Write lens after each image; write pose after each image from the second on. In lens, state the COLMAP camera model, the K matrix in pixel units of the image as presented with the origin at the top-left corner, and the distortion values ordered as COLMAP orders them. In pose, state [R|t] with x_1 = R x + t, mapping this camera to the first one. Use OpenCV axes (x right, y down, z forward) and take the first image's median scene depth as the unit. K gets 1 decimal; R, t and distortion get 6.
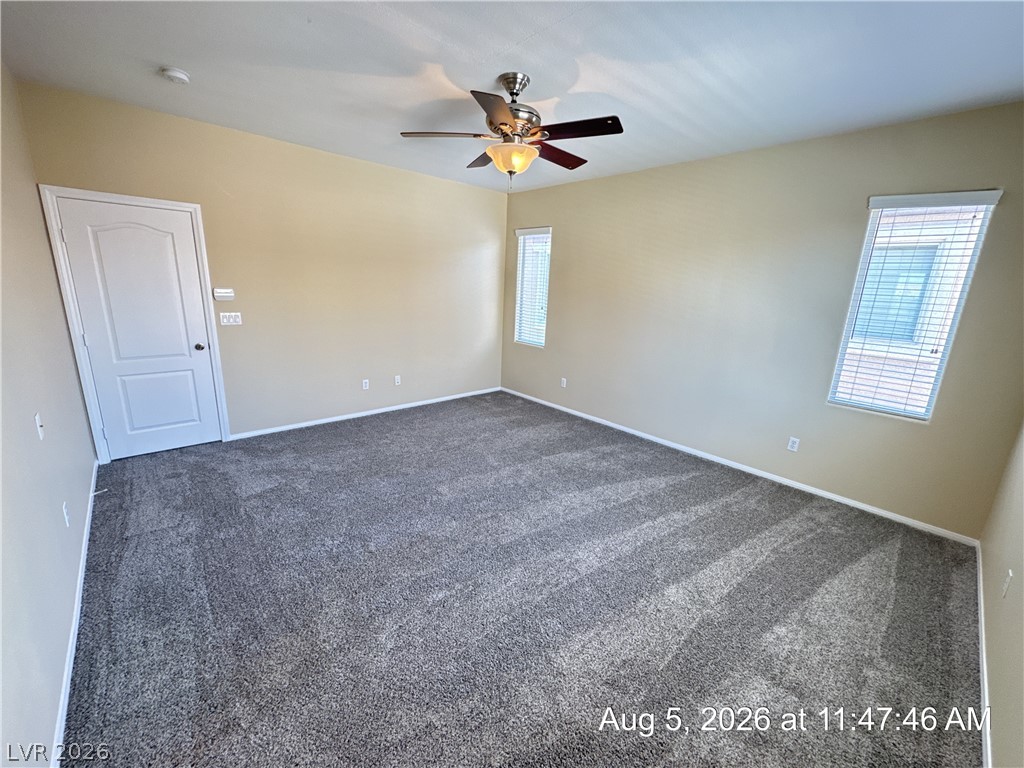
lens RADIAL K [[410.0, 0, 513.1], [0, 410.0, 384.5], [0, 0, 1]] dist [-0.002673, 0.000168]
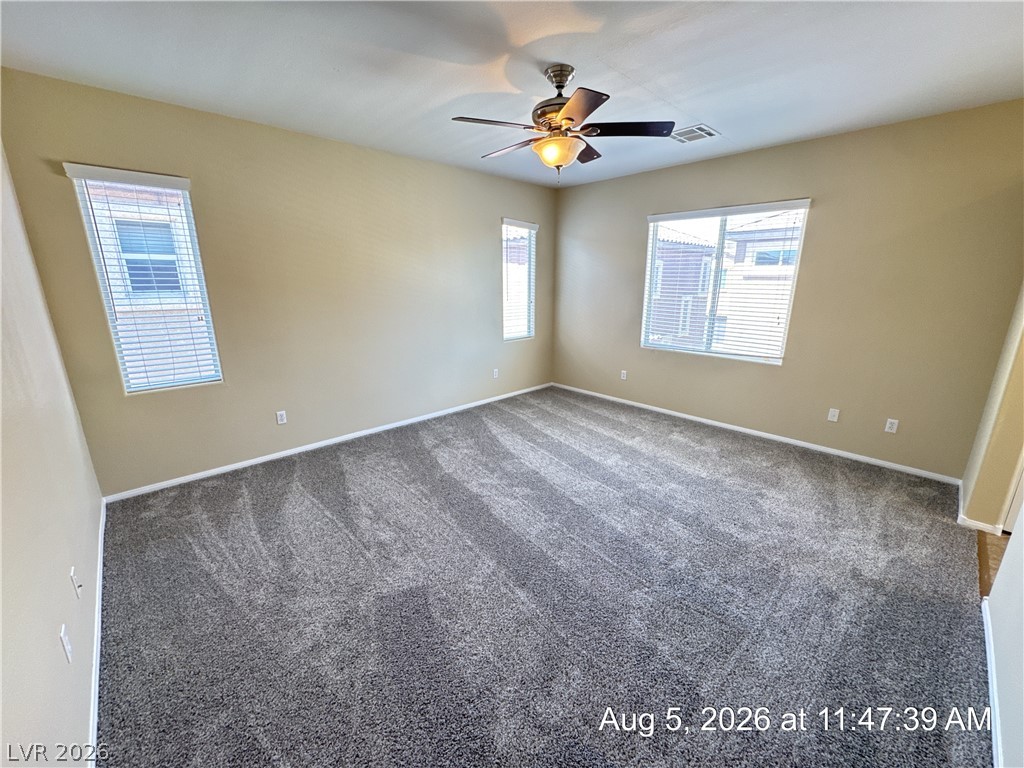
lens RADIAL K [[410.0, 0, 513.1], [0, 410.0, 384.5], [0, 0, 1]] dist [-0.002673, 0.000168]
pose [[-0.016561, -0.294192, 0.955603, -0.849559], [0.241318, 0.926304, 0.289354, -0.259547], [-0.970305, 0.235396, 0.055654, 0.893548]]
